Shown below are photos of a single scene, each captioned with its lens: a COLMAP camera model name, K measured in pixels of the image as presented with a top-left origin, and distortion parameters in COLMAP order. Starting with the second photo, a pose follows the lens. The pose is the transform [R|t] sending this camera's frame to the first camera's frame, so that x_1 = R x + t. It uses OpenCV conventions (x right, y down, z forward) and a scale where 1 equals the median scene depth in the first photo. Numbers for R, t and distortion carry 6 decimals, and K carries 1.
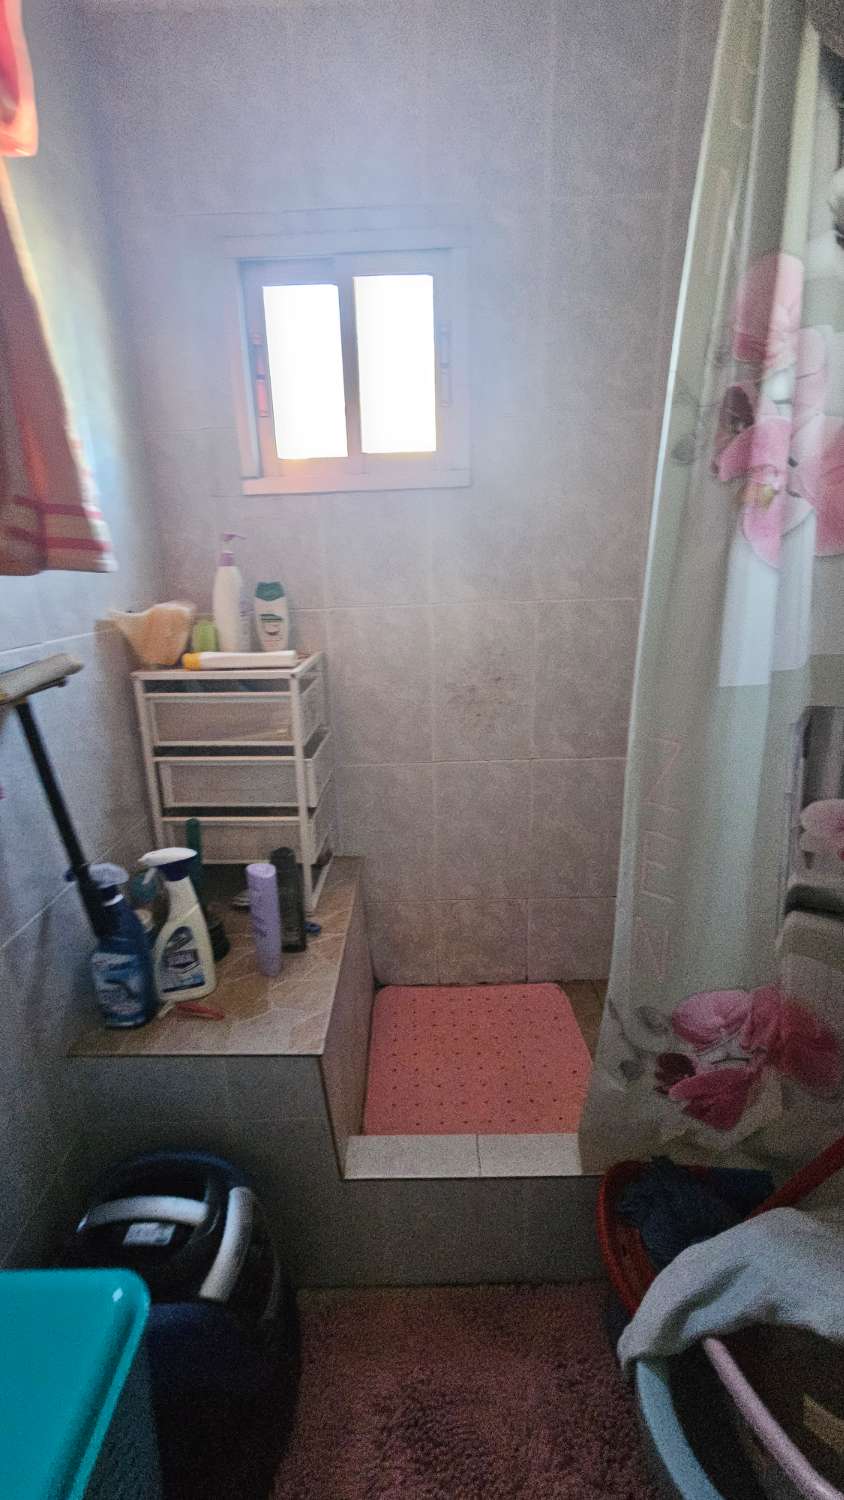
lens RADIAL K [[633.4, 0, 414.9], [0, 633.4, 749.3], [0, 0, 1]] dist [-0.000995, -0.000359]
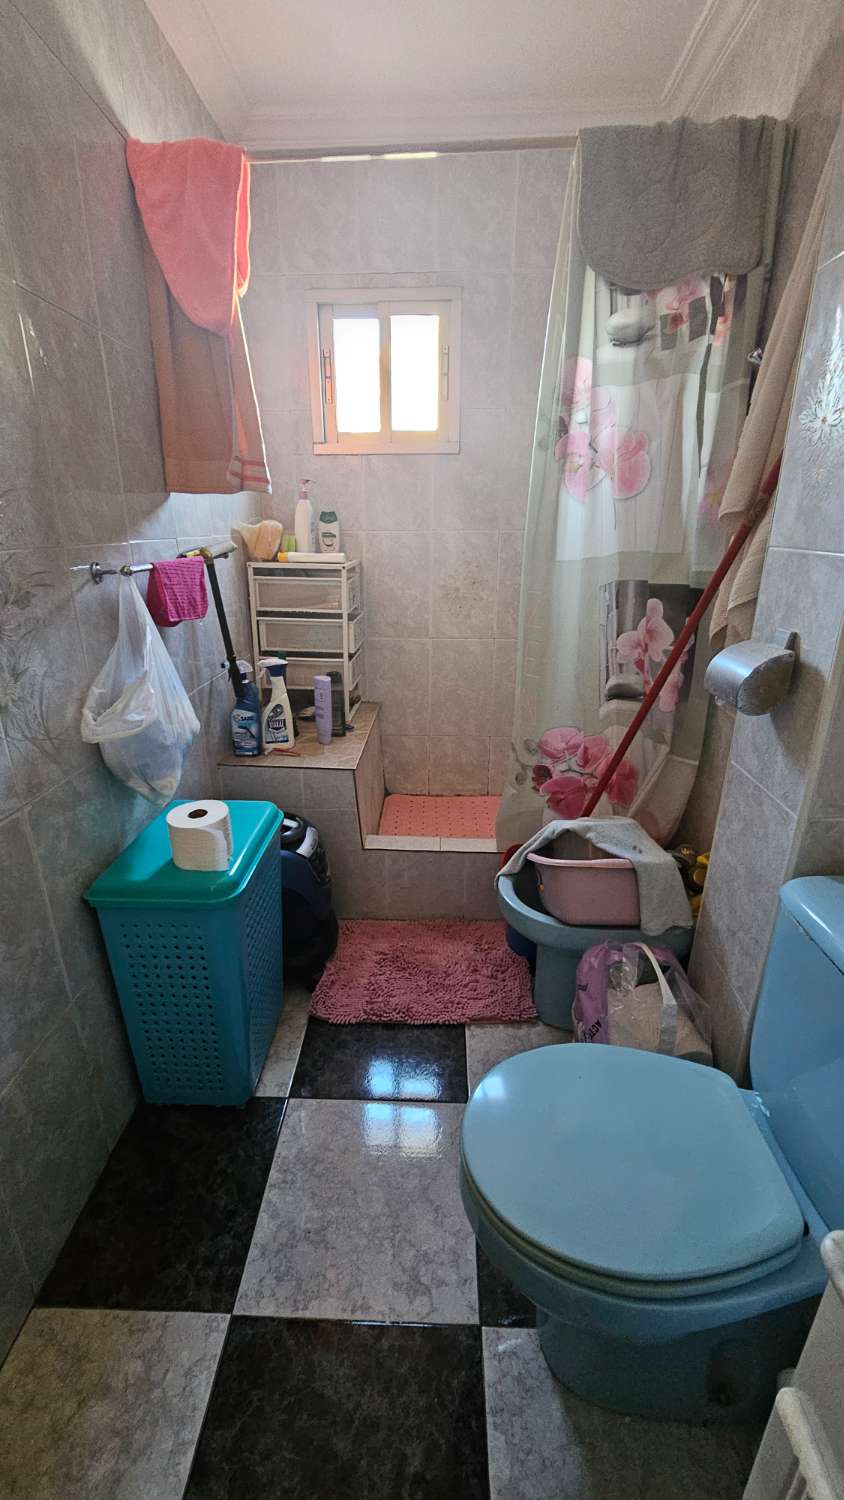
lens RADIAL K [[616.3, 0, 418.7], [0, 616.3, 743.4], [0, 0, 1]] dist [-0.000303, -0.000850]
pose [[0.998819, 0.043173, -0.022264, 0.062720], [-0.041689, 0.997123, 0.063300, 0.244967], [0.024933, -0.062297, 0.997746, -0.668794]]
